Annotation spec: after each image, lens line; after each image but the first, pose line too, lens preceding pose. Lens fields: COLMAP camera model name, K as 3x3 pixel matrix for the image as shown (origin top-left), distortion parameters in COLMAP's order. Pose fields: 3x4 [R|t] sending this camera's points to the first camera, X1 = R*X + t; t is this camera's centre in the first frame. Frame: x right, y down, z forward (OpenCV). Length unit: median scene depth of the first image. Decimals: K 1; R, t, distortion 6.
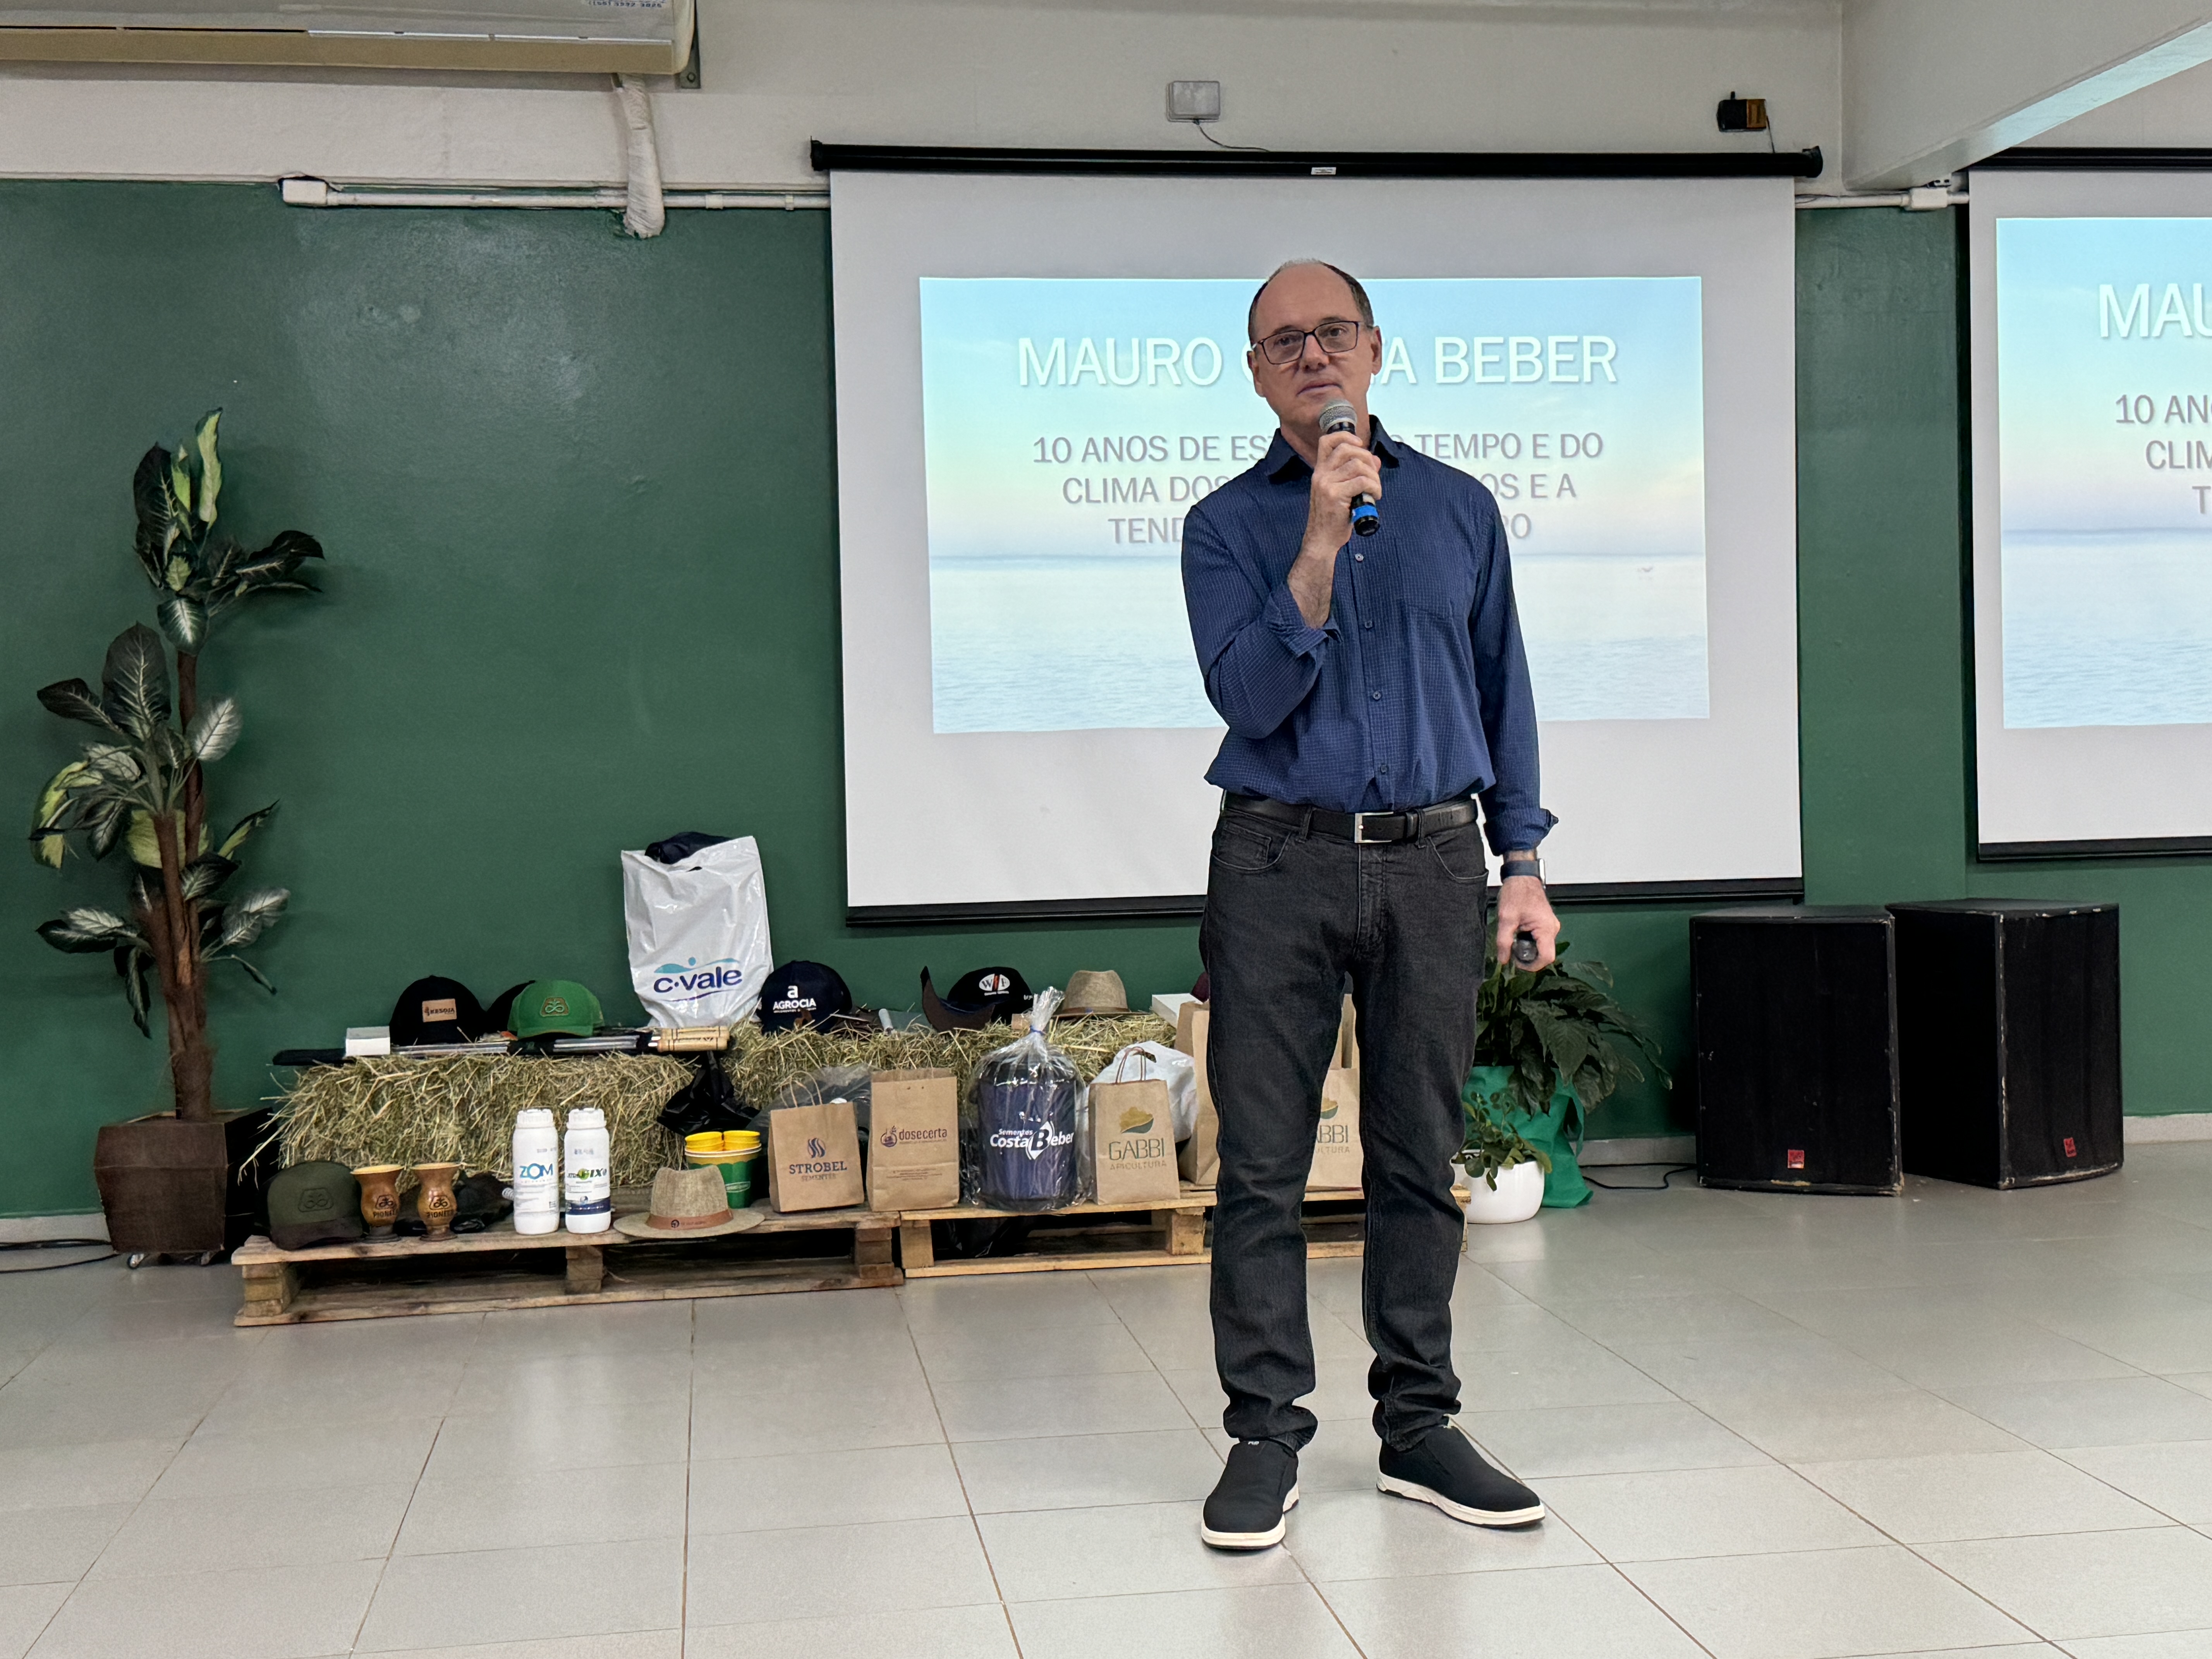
lens RADIAL K [[2728.9, 0, 1107.2], [0, 2728.9, 807.5], [0, 0, 1]] dist [0.170314, -0.285280]
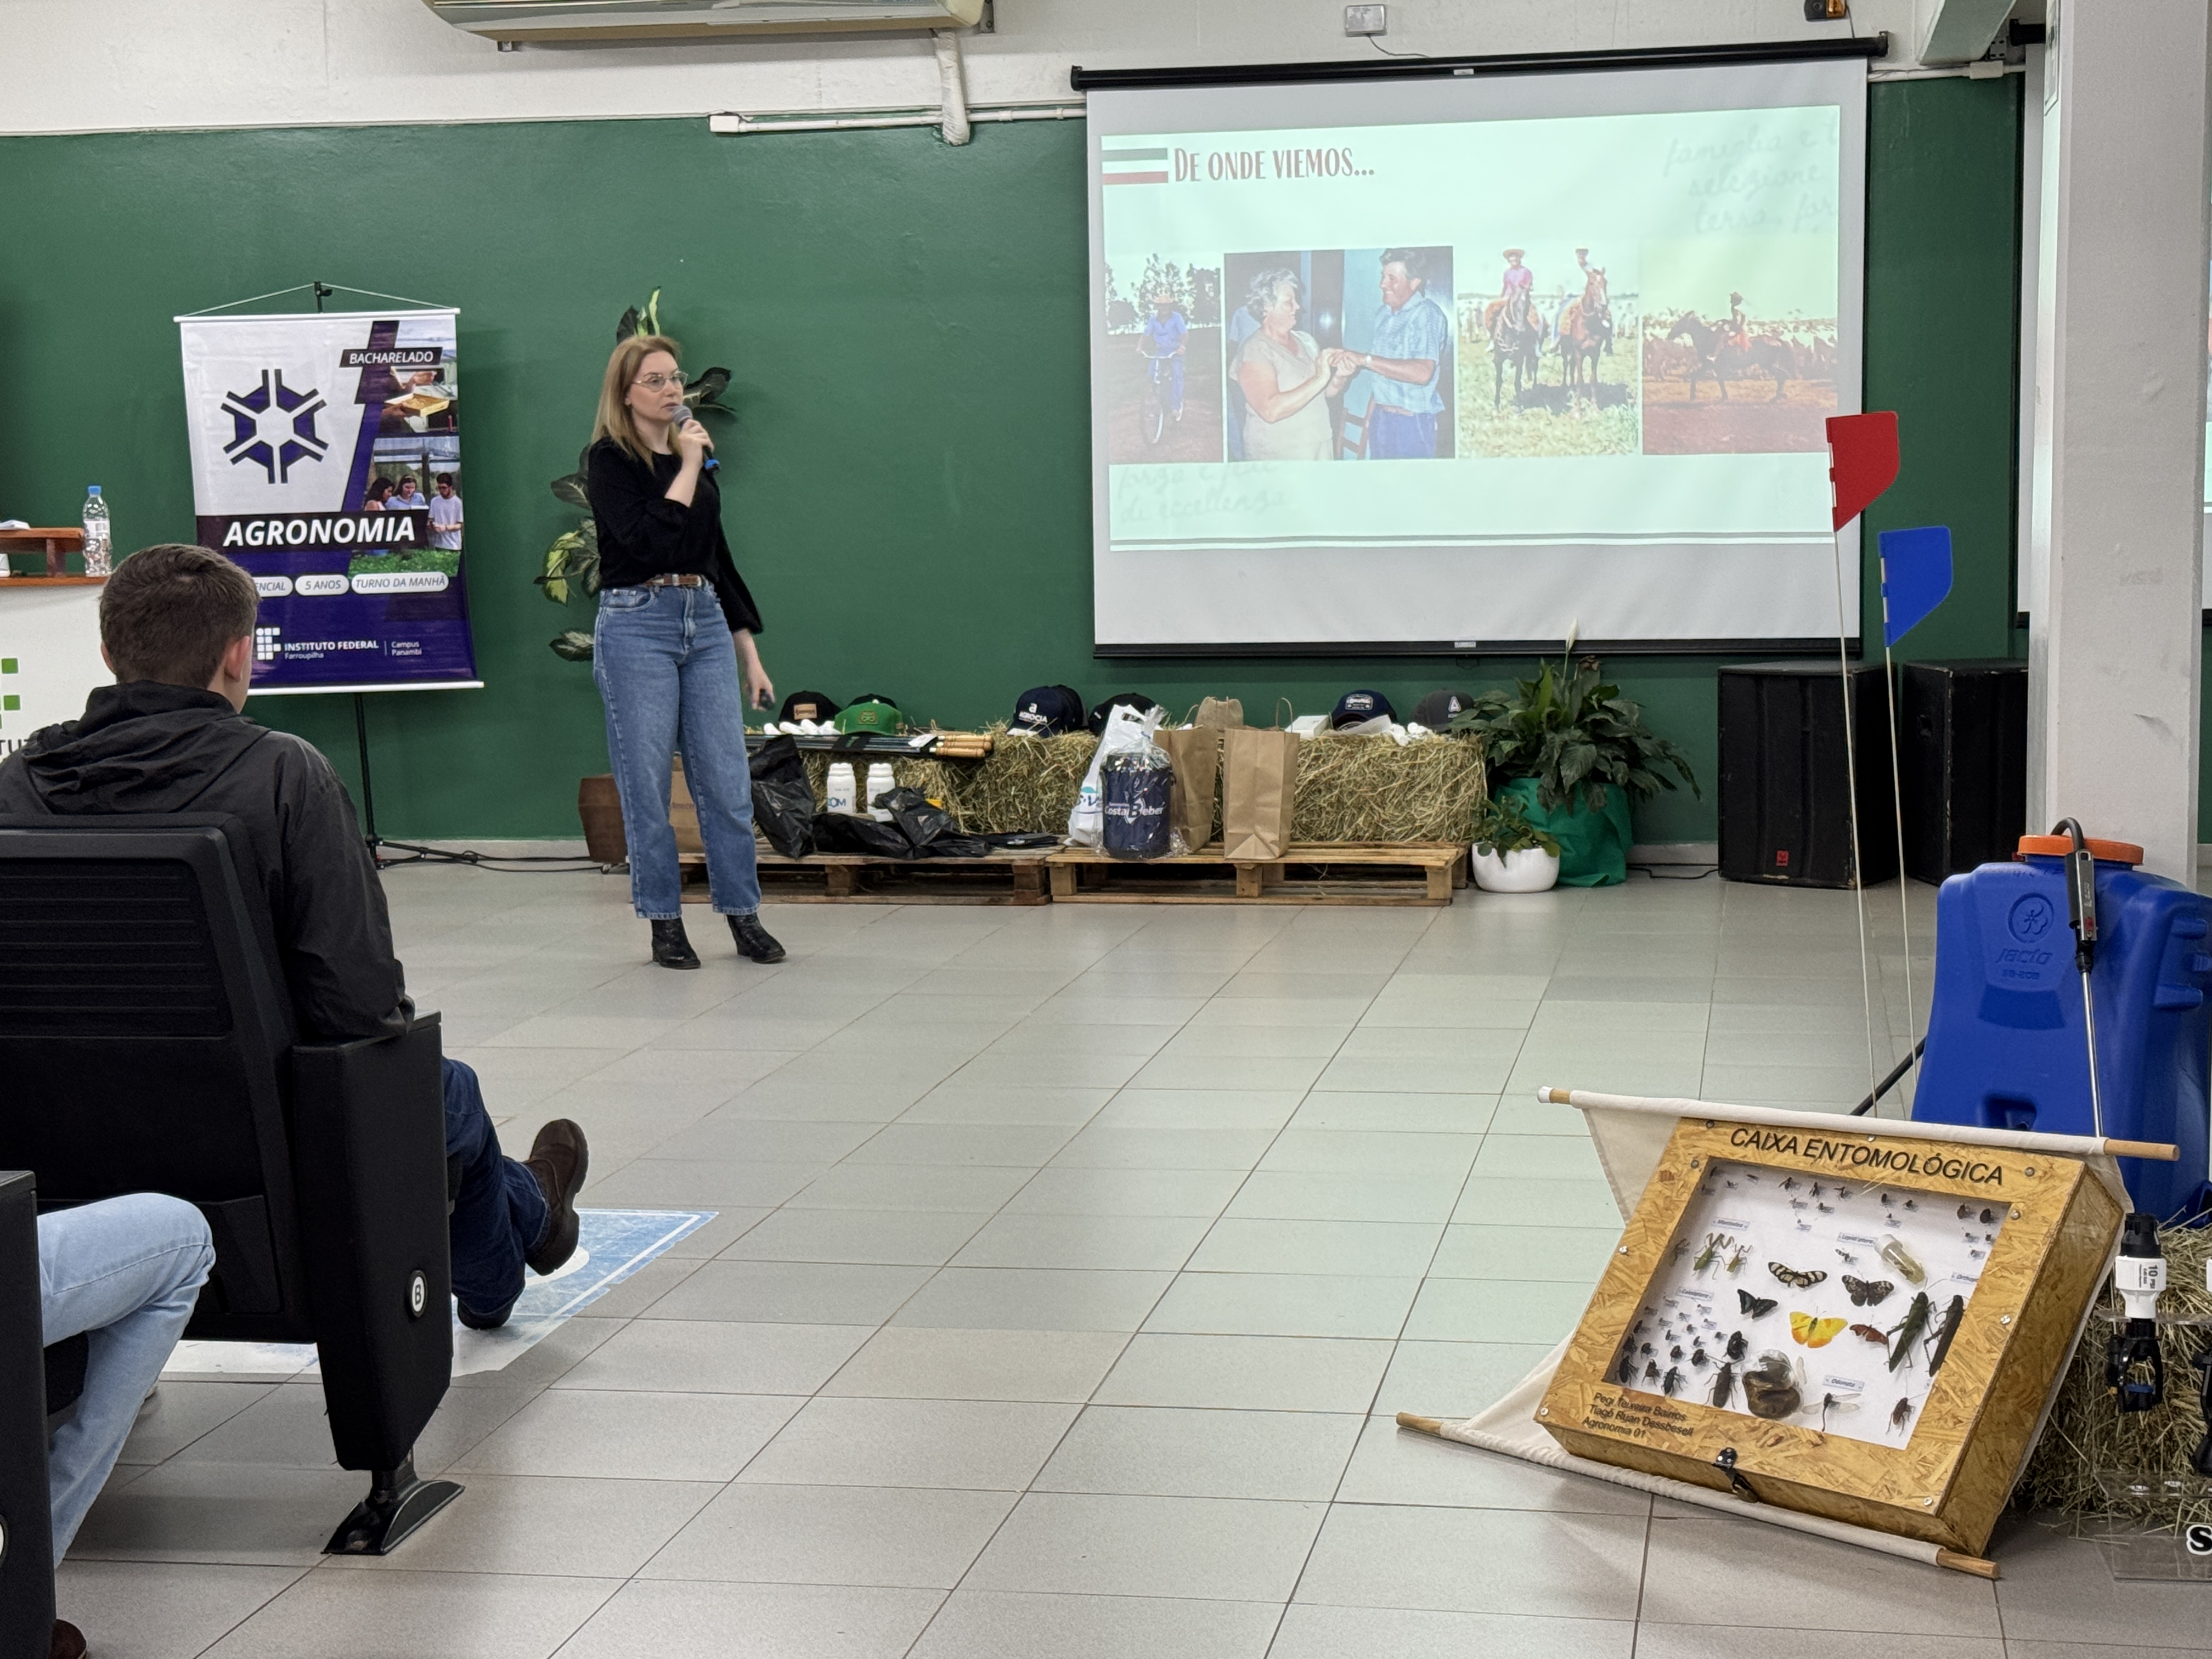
lens RADIAL K [[3441.8, 0, 1101.9], [0, 3441.8, 836.2], [0, 0, 1]] dist [0.147723, 0.027993]
pose [[0.942767, 0.043789, -0.330566, 0.488084], [-0.011653, 0.995061, 0.098576, -0.038025], [0.333250, -0.089082, 0.938621, -0.617990]]
